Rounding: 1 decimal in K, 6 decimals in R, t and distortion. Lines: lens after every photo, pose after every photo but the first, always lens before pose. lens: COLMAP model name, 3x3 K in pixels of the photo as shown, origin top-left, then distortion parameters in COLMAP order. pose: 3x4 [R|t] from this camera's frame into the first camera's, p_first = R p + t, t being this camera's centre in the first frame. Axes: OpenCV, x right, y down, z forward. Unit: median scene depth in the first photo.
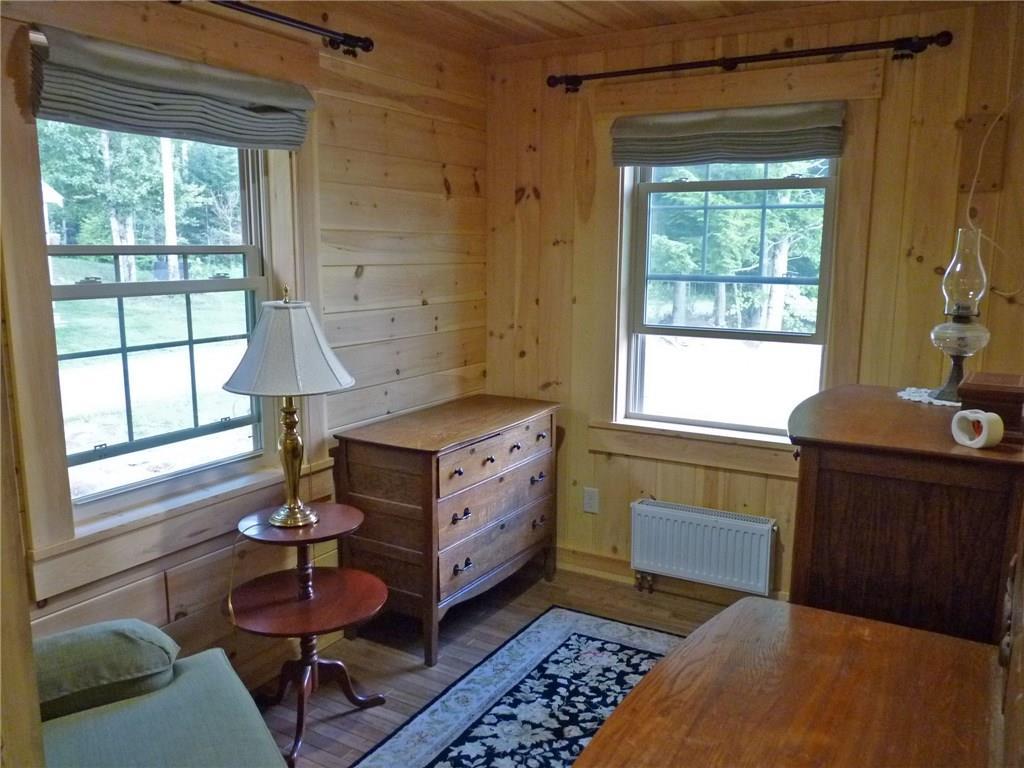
lens RADIAL K [[820.1, 0, 508.3], [0, 820.1, 385.1], [0, 0, 1]] dist [-0.020971, 0.012127]
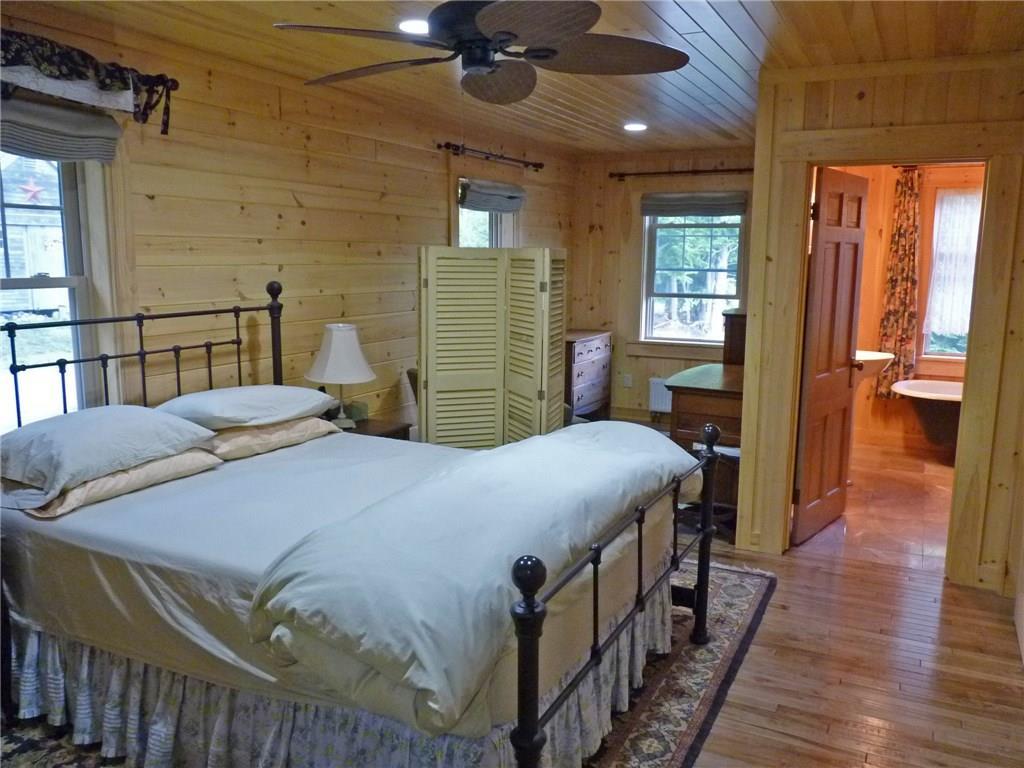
lens RADIAL K [[820.1, 0, 515.3], [0, 820.1, 385.9], [0, 0, 1]] dist [-0.020971, 0.012127]
pose [[0.997404, -0.008321, 0.071531, -0.342028], [0.008942, 0.999925, -0.008365, 0.180353], [-0.071456, 0.008983, 0.997403, -1.054961]]
